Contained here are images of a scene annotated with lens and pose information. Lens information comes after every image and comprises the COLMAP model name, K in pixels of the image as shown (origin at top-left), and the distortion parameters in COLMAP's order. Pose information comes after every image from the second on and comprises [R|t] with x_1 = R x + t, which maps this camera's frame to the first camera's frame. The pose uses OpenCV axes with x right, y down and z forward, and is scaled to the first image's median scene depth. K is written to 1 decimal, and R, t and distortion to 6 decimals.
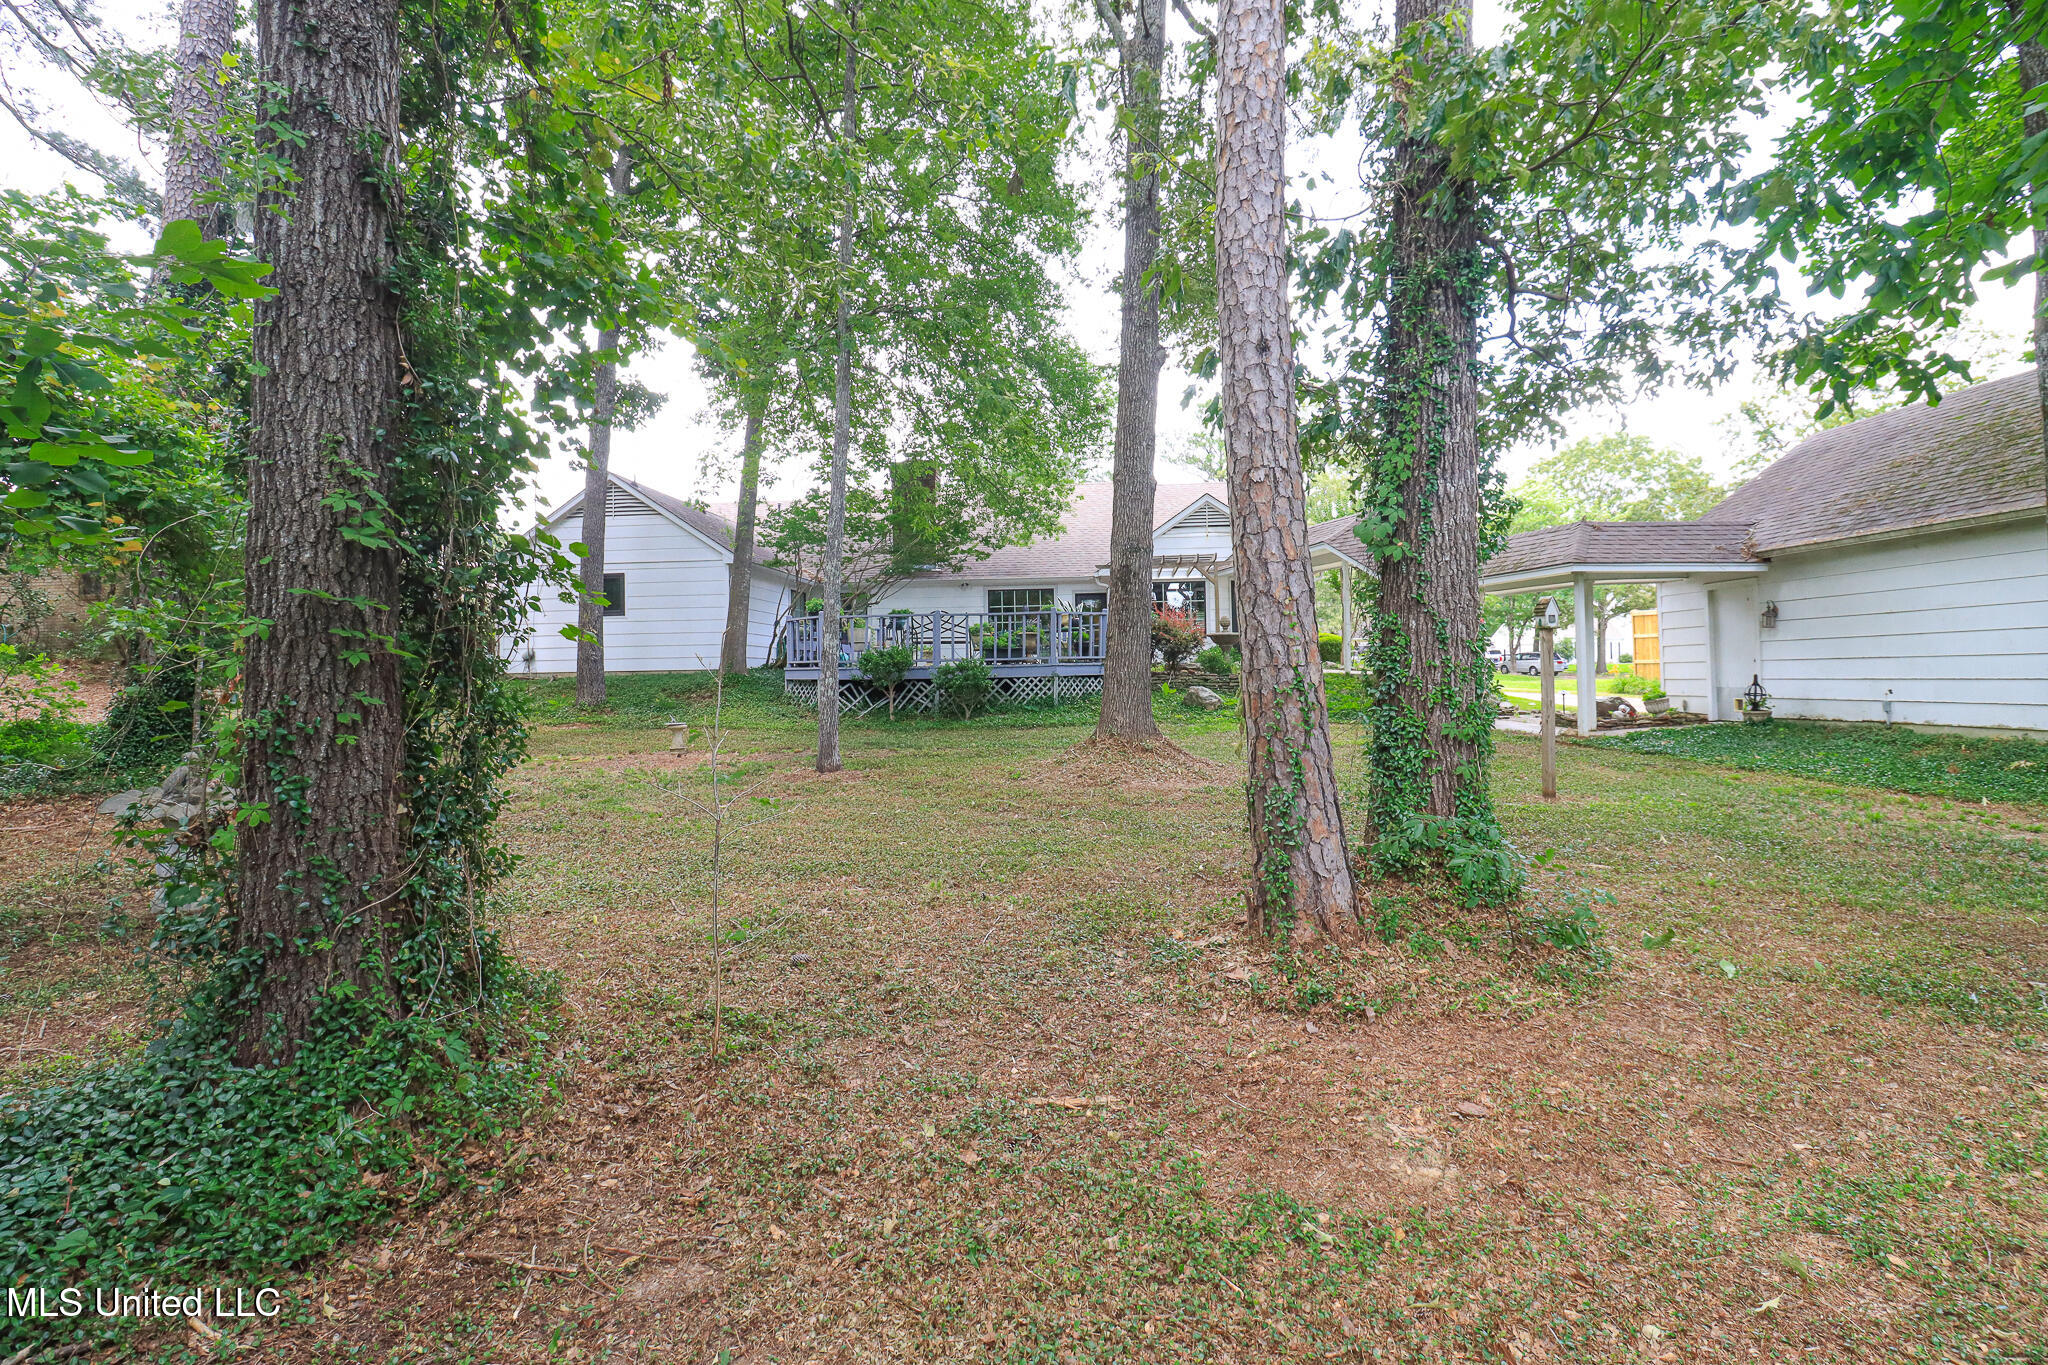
lens RADIAL K [[980.7, 0, 1037.8], [0, 980.7, 638.3], [0, 0, 1]] dist [0.002140, -0.013771]
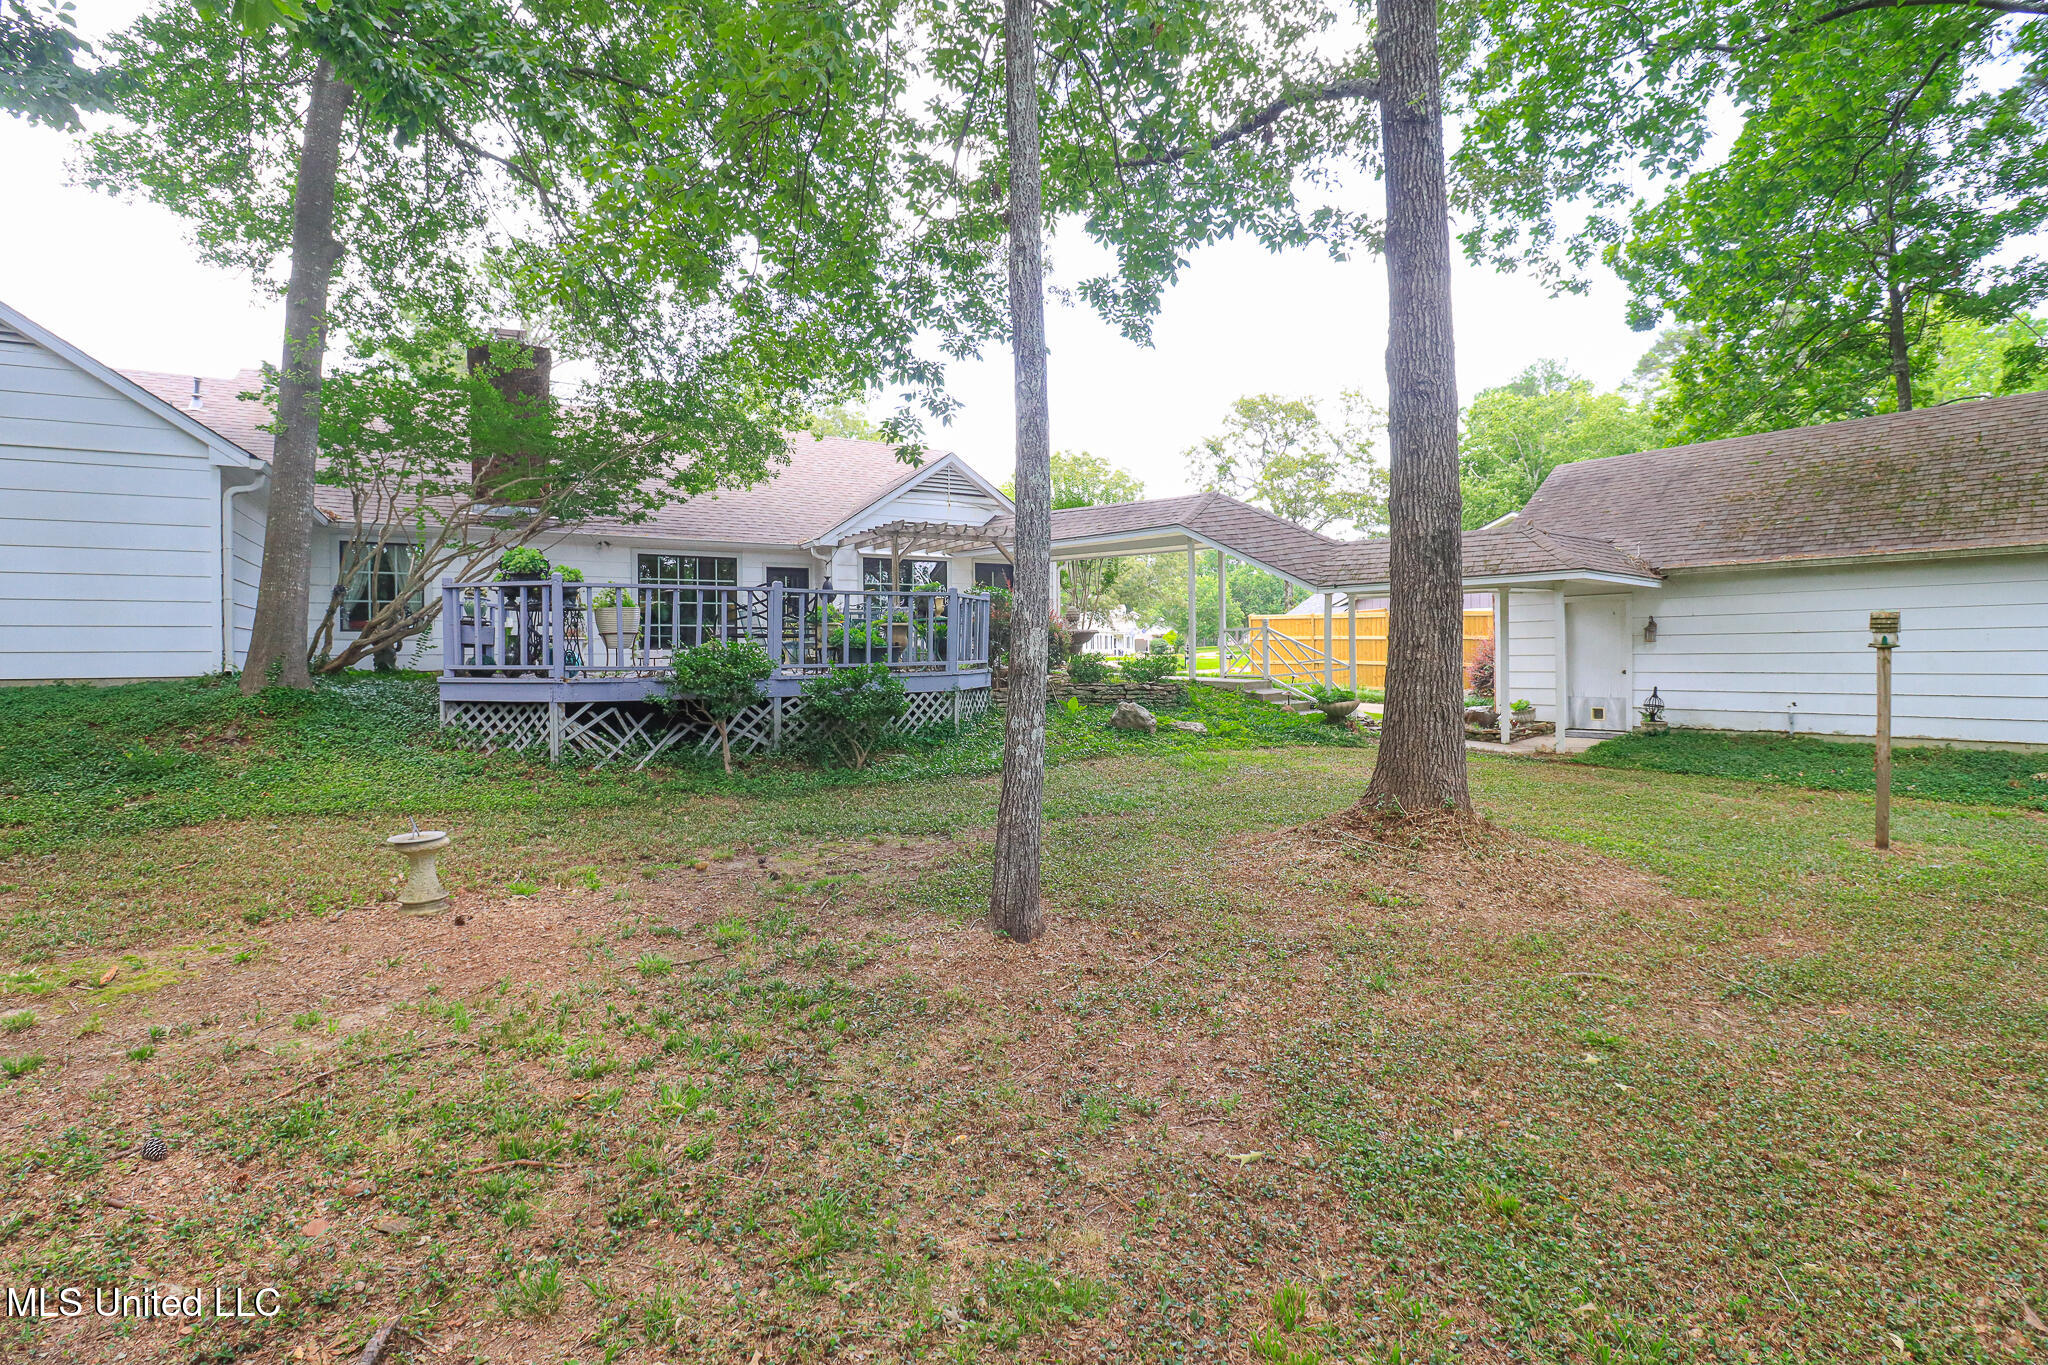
lens RADIAL K [[980.7, 0, 1037.8], [0, 980.7, 638.3], [0, 0, 1]] dist [0.002140, -0.013771]
pose [[0.820790, 0.017448, 0.570964, -0.396666], [-0.025065, 0.999671, 0.005485, -0.003714], [-0.570681, -0.018813, 0.820957, 0.511799]]
